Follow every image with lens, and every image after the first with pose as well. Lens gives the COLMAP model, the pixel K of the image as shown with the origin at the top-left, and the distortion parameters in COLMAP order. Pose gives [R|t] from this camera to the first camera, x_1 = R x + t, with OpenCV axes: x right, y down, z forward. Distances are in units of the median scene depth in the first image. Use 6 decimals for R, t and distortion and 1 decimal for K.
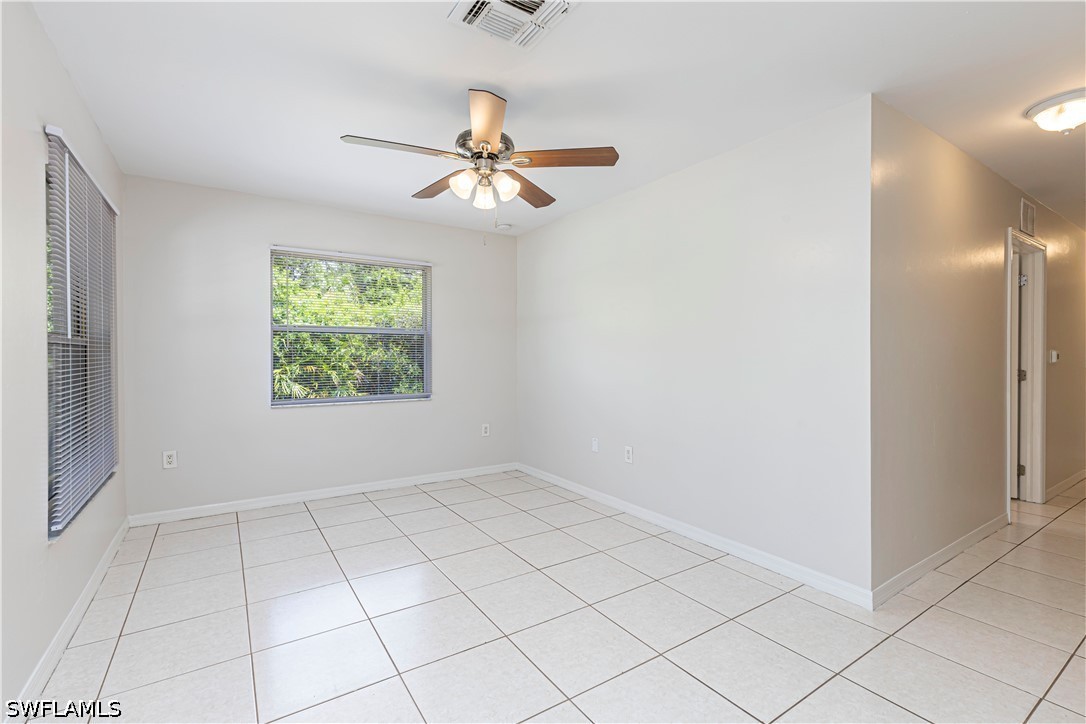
lens RADIAL K [[481.3, 0, 548.0], [0, 481.3, 362.5], [0, 0, 1]] dist [0.000214, 0.000083]
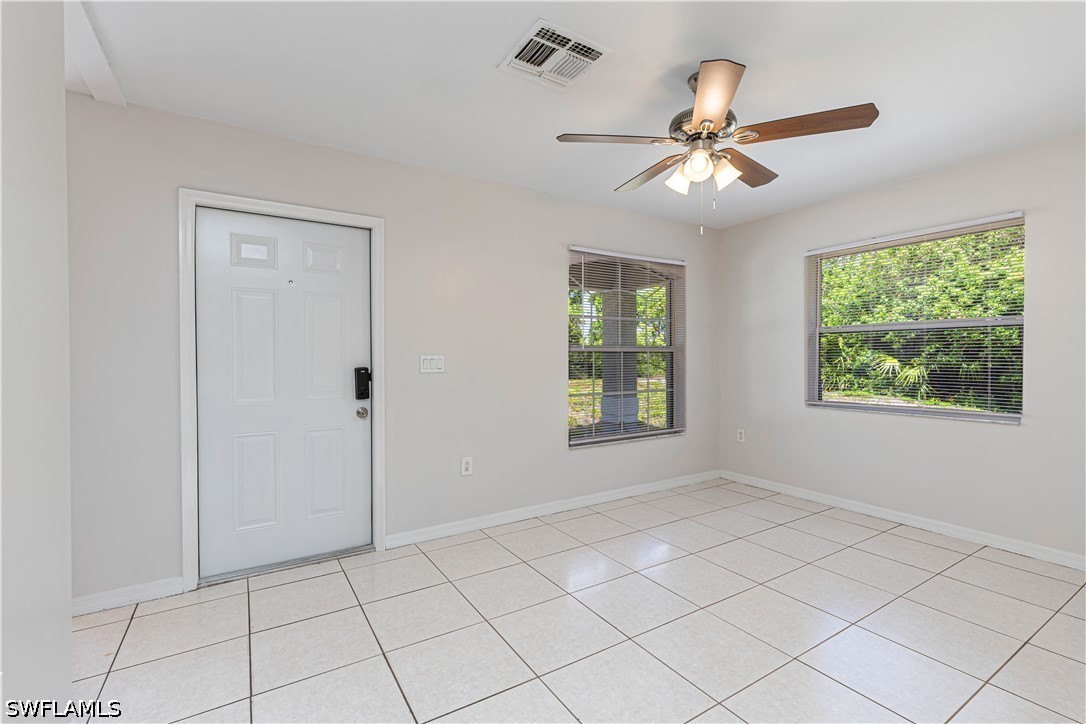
lens RADIAL K [[481.3, 0, 548.0], [0, 481.3, 362.5], [0, 0, 1]] dist [0.000214, 0.000083]
pose [[-0.040495, 0.006360, -0.999160, 0.599839], [-0.004061, 0.999970, 0.006530, -0.006963], [0.999171, 0.004322, -0.040468, 0.571278]]
